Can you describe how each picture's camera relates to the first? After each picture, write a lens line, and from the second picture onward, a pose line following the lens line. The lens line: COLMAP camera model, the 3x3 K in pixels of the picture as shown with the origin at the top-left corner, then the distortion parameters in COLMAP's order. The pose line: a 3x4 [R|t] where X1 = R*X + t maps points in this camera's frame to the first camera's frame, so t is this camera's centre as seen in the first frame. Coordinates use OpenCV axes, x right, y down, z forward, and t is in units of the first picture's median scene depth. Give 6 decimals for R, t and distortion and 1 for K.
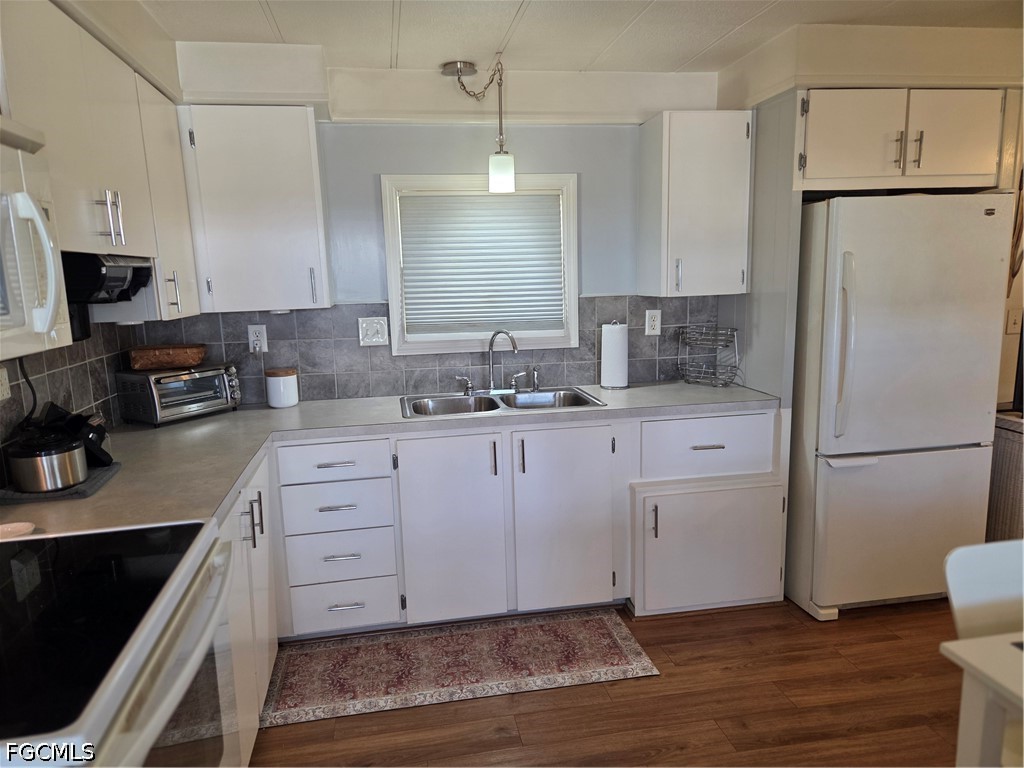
lens RADIAL K [[687.3, 0, 502.4], [0, 687.3, 392.8], [0, 0, 1]] dist [0.069388, -0.049313]
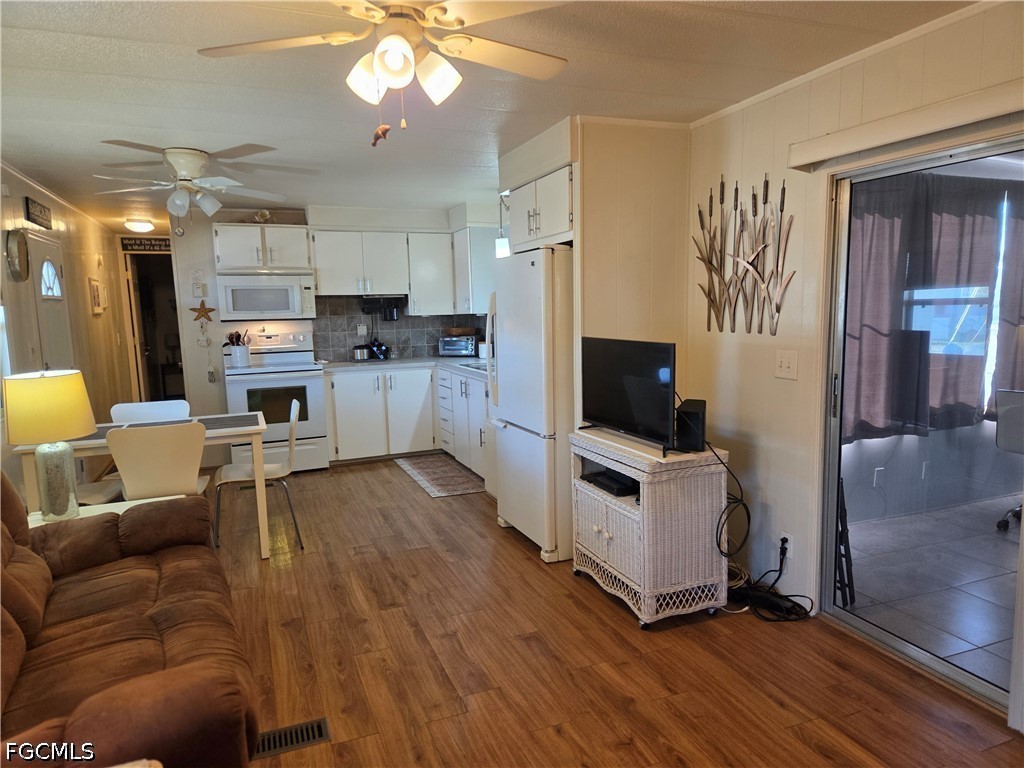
lens RADIAL K [[687.3, 0, 515.2], [0, 687.3, 388.8], [0, 0, 1]] dist [0.069388, -0.049313]
pose [[0.207637, 0.143423, -0.967634, 1.934877], [-0.154755, 0.981552, 0.112279, -0.152717], [0.965887, 0.126433, 0.226002, 0.653098]]
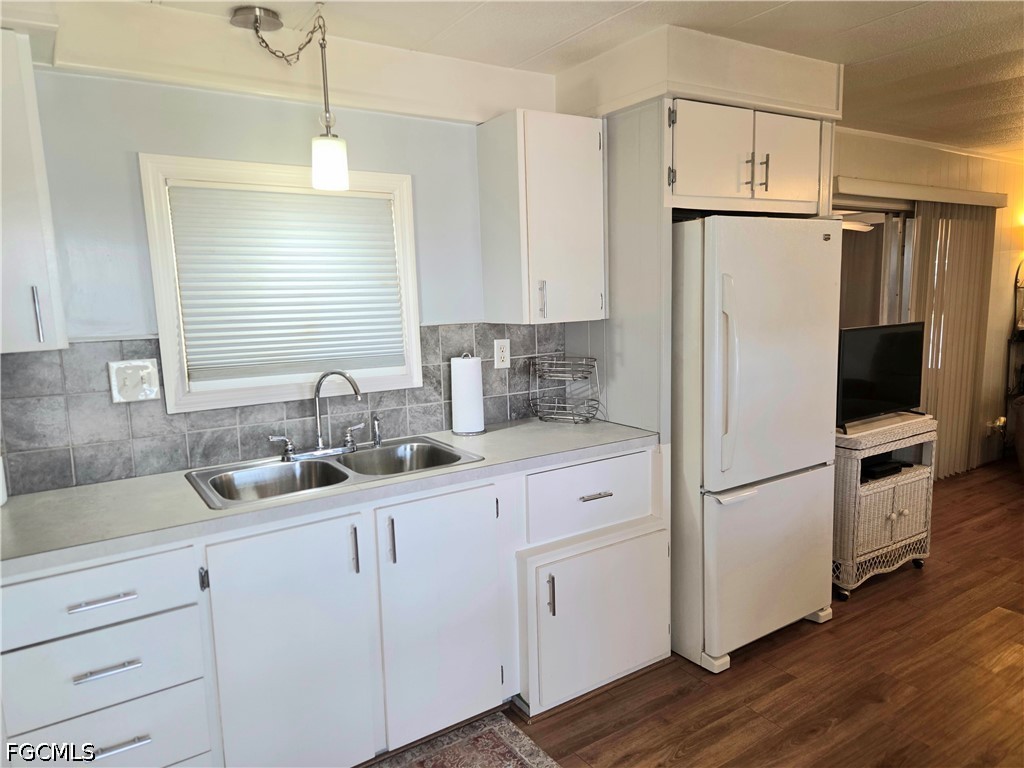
lens RADIAL K [[687.3, 0, 512.9], [0, 687.3, 387.3], [0, 0, 1]] dist [0.069388, -0.049313]
pose [[0.916833, -0.052853, 0.395758, -0.131649], [0.070779, 0.997016, -0.030819, -0.038454], [-0.392948, 0.056267, 0.917838, 0.246620]]
